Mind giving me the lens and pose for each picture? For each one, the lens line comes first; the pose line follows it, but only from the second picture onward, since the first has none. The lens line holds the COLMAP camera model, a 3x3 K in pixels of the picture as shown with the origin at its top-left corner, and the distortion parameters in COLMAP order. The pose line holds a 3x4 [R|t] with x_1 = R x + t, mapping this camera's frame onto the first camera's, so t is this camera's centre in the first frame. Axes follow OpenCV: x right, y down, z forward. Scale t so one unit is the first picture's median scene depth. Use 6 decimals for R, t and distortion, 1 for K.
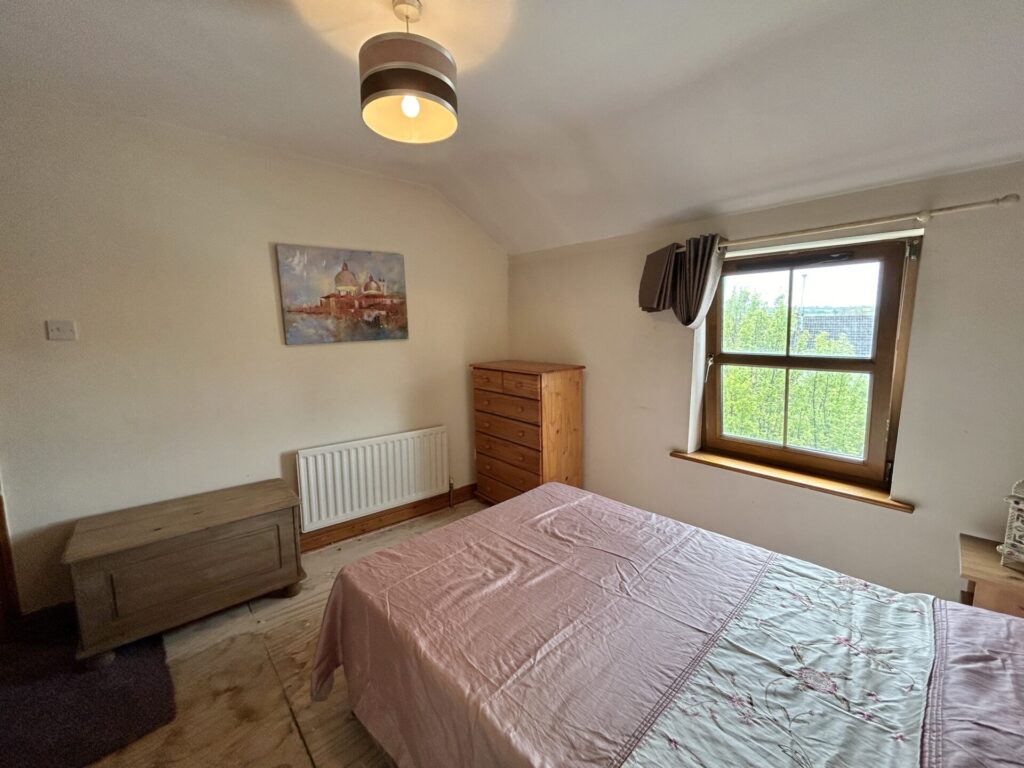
lens RADIAL K [[411.4, 0, 509.5], [0, 411.4, 380.6], [0, 0, 1]] dist [0.000259, 0.000174]
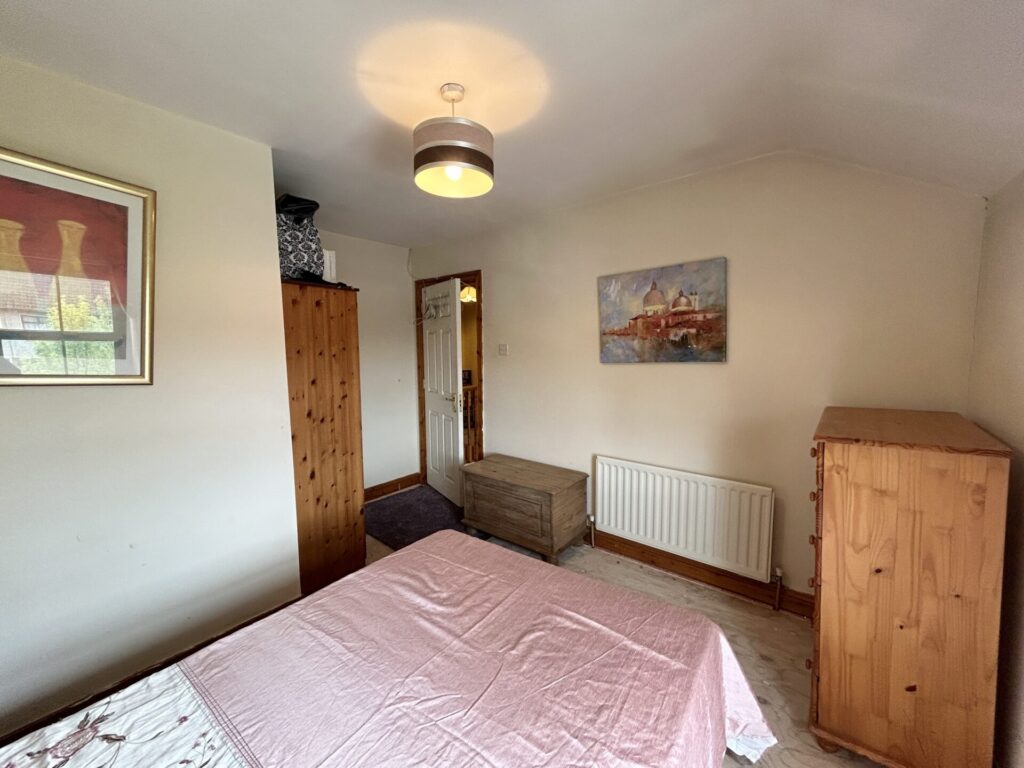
lens RADIAL K [[411.4, 0, 510.2], [0, 411.4, 381.2], [0, 0, 1]] dist [0.000259, 0.000174]
pose [[0.181265, 0.090736, -0.979240, 0.516194], [-0.111530, 0.991207, 0.071200, -0.084508], [0.977090, 0.096308, 0.189791, 0.504768]]
